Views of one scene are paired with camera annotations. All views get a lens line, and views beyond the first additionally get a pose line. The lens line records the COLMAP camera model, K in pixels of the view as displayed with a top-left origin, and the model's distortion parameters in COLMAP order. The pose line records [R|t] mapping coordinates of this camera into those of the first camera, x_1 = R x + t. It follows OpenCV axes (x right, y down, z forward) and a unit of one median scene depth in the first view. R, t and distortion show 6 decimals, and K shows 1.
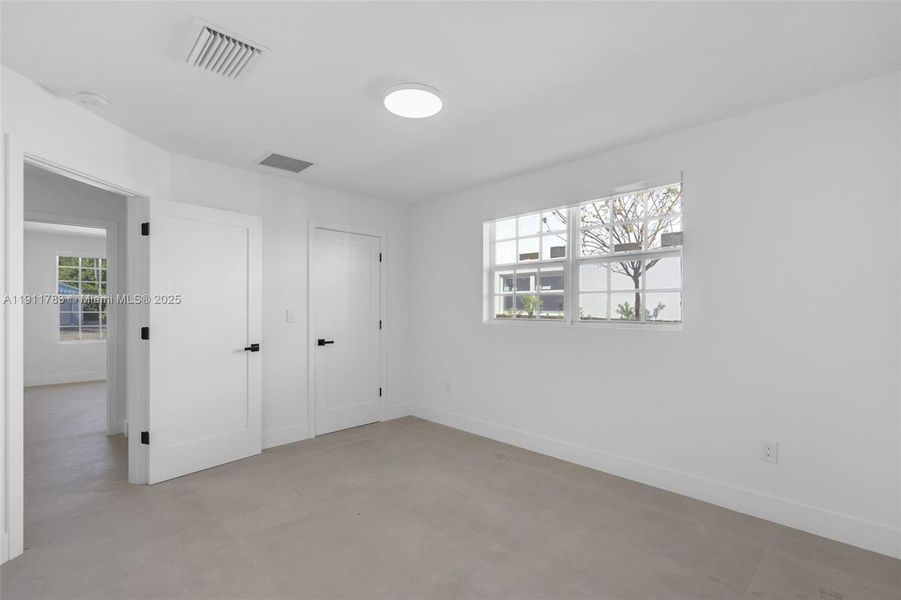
lens RADIAL K [[411.9, 0, 444.9], [0, 411.9, 304.6], [0, 0, 1]] dist [-0.000793, -0.000787]
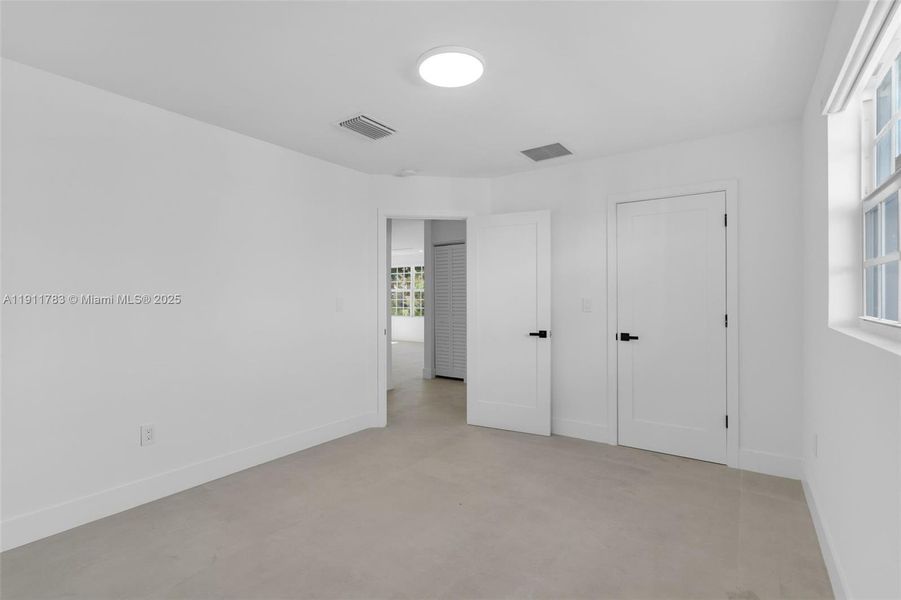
lens RADIAL K [[411.9, 0, 449.8], [0, 411.9, 295.7], [0, 0, 1]] dist [-0.000793, -0.000787]
pose [[0.202287, -0.007369, -0.979299, 0.572284], [0.010126, 0.999934, -0.005433, 0.009157], [0.979274, -0.008817, 0.202348, 0.592248]]
